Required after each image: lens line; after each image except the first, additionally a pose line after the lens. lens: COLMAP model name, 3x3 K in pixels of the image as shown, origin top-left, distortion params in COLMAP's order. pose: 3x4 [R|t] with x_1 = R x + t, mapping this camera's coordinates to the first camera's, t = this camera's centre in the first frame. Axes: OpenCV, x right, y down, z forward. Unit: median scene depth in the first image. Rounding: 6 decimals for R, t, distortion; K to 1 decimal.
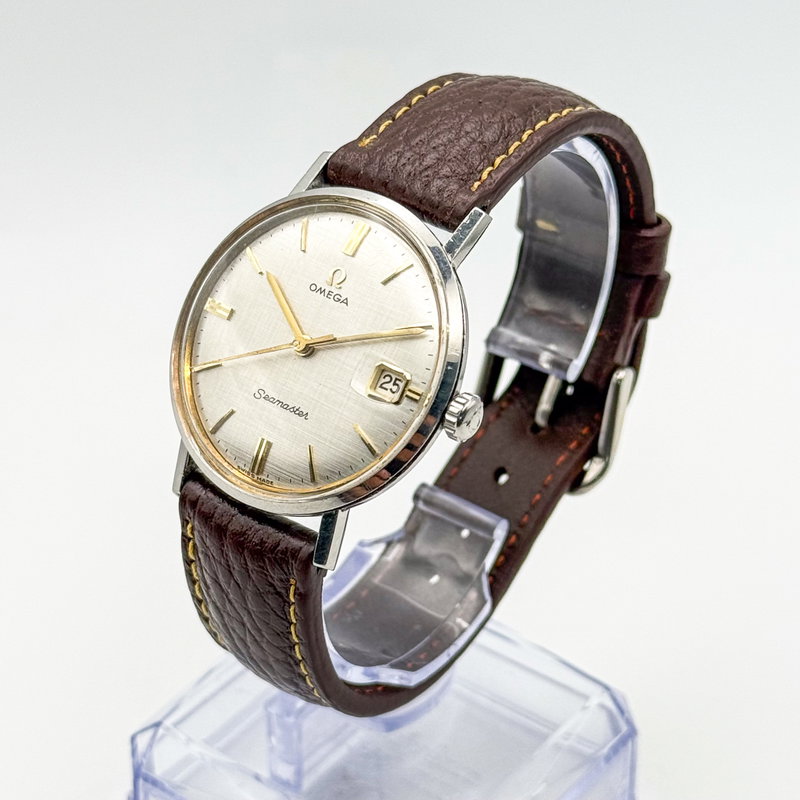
lens RADIAL K [[2212.3, 0, 402.1], [0, 2212.3, 399.2], [0, 0, 1]] dist [0.236983, 0.000000]
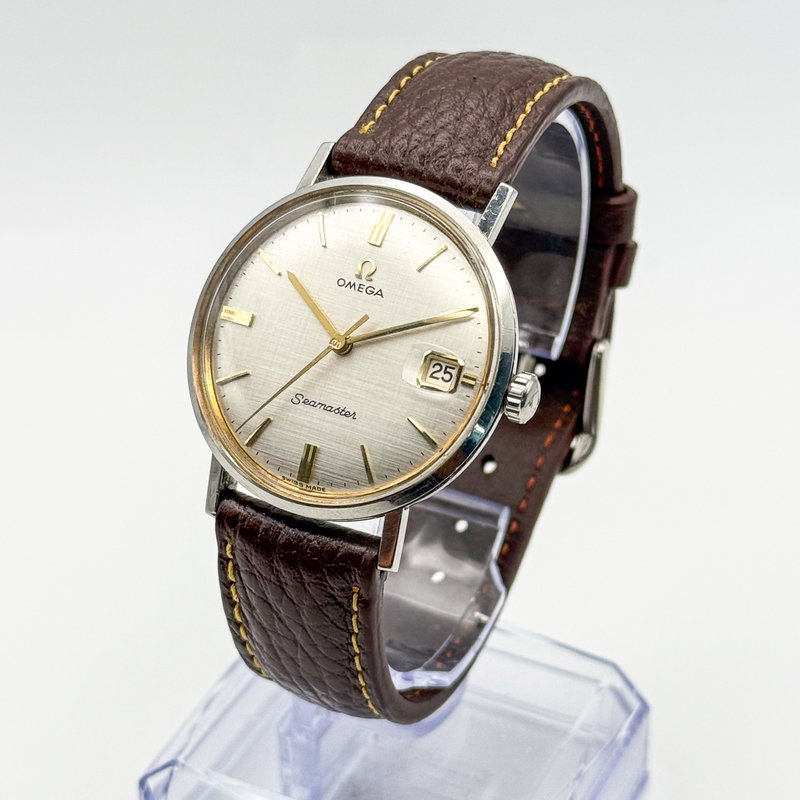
lens RADIAL K [[2212.3, 0, 398.0], [0, 2212.3, 405.5], [0, 0, 1]] dist [0.236983, 0.000000]
pose [[0.981777, -0.108135, 0.156272, -0.166673], [0.109293, 0.994009, 0.001190, 0.003922], [-0.155464, 0.015911, 0.987713, 0.047754]]
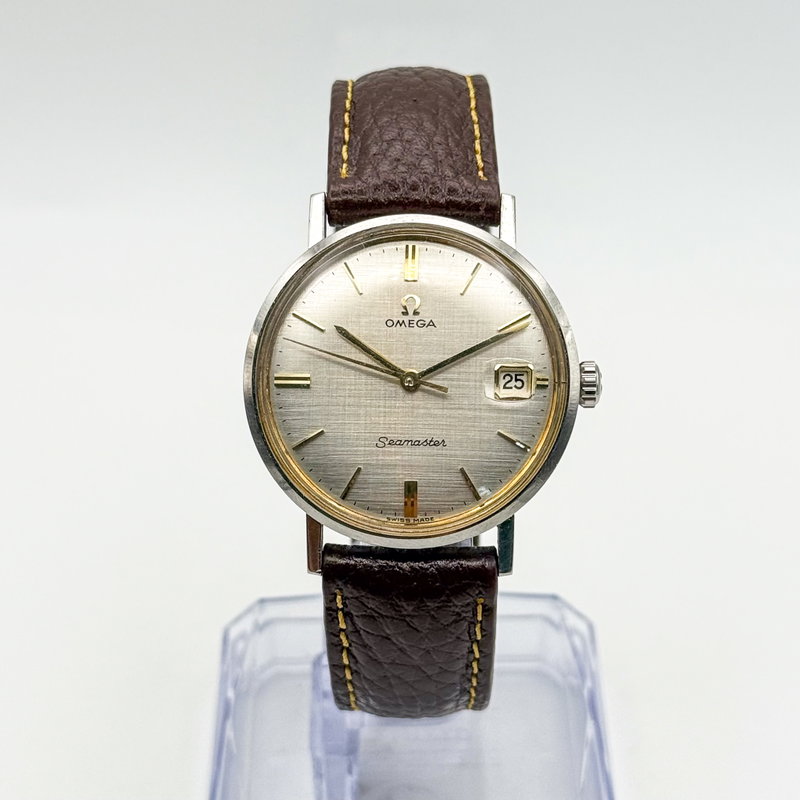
lens RADIAL K [[2212.3, 0, 401.6], [0, 2212.3, 397.6], [0, 0, 1]] dist [0.236983, 0.000000]
pose [[0.799817, -0.366159, 0.475626, -0.507823], [0.346066, 0.928731, 0.133032, -0.145927], [-0.490439, 0.058196, 0.869530, 0.127490]]
